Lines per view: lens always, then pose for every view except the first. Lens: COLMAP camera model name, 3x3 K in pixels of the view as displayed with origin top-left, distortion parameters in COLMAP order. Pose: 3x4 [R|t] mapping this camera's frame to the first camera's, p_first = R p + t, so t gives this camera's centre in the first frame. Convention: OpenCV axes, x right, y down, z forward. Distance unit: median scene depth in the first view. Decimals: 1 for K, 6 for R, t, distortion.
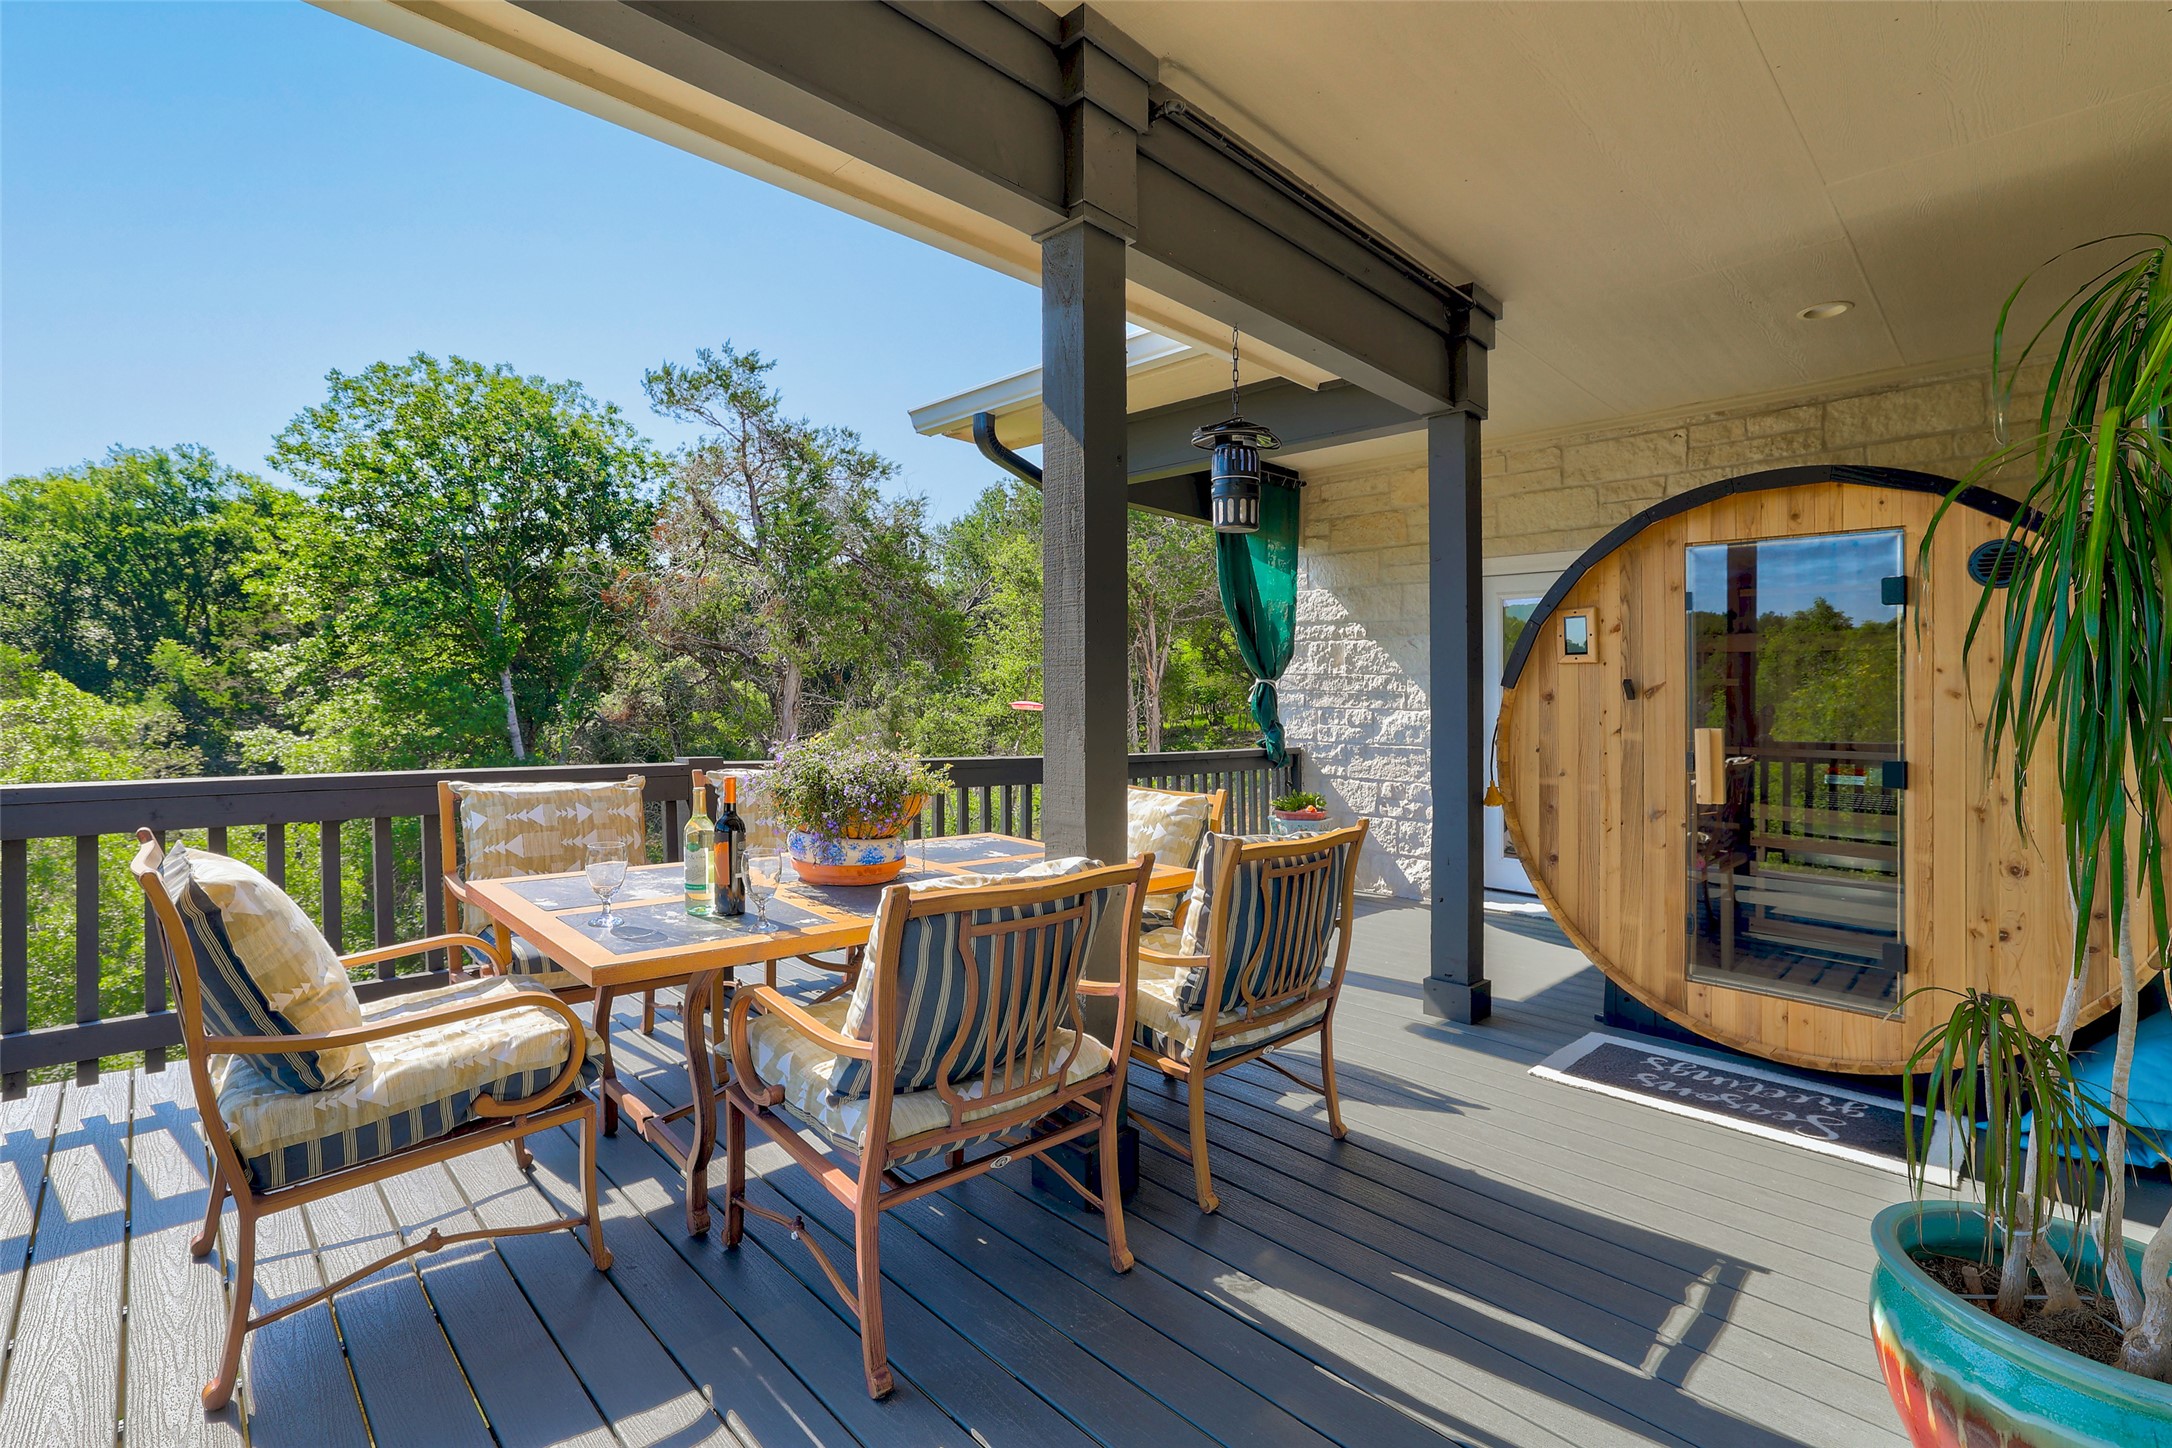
lens RADIAL K [[996.9, 0, 1080.0], [0, 996.9, 716.5], [0, 0, 1]] dist [-0.001218, -0.000136]
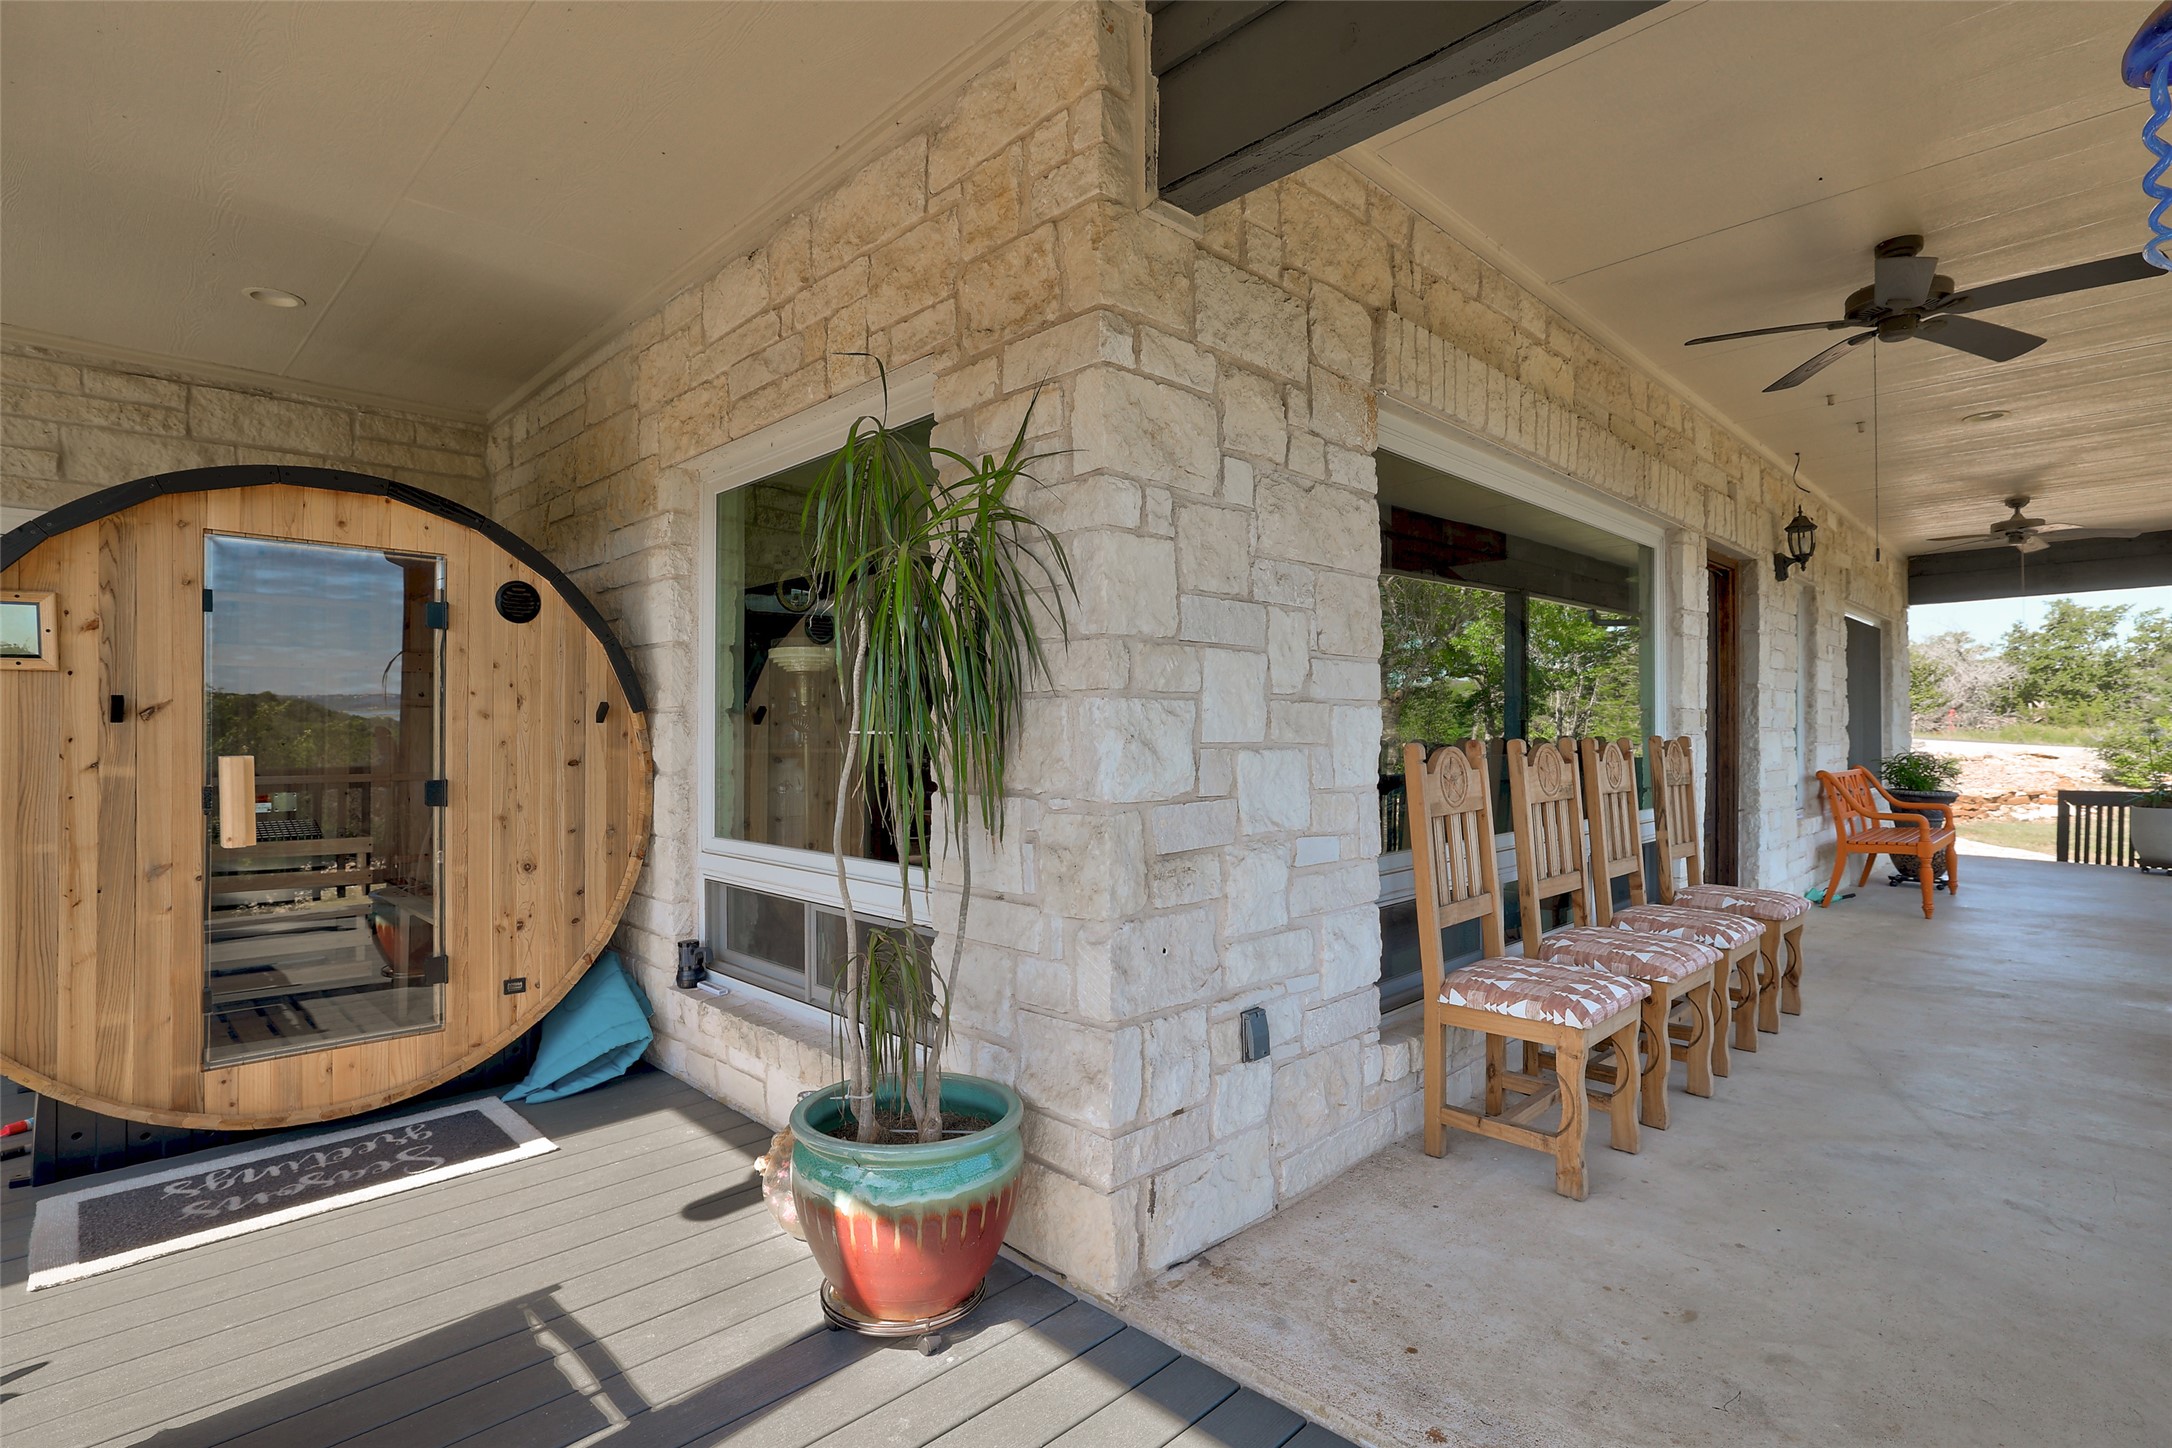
lens RADIAL K [[1048.2, 0, 1078.5], [0, 1048.2, 717.8], [0, 0, 1]] dist [-0.003835, 0.001635]
pose [[-0.001257, -0.003133, 0.999994, -0.239583], [0.021471, 0.999764, 0.003159, -0.007884], [-0.999769, 0.021475, -0.001190, 0.295844]]
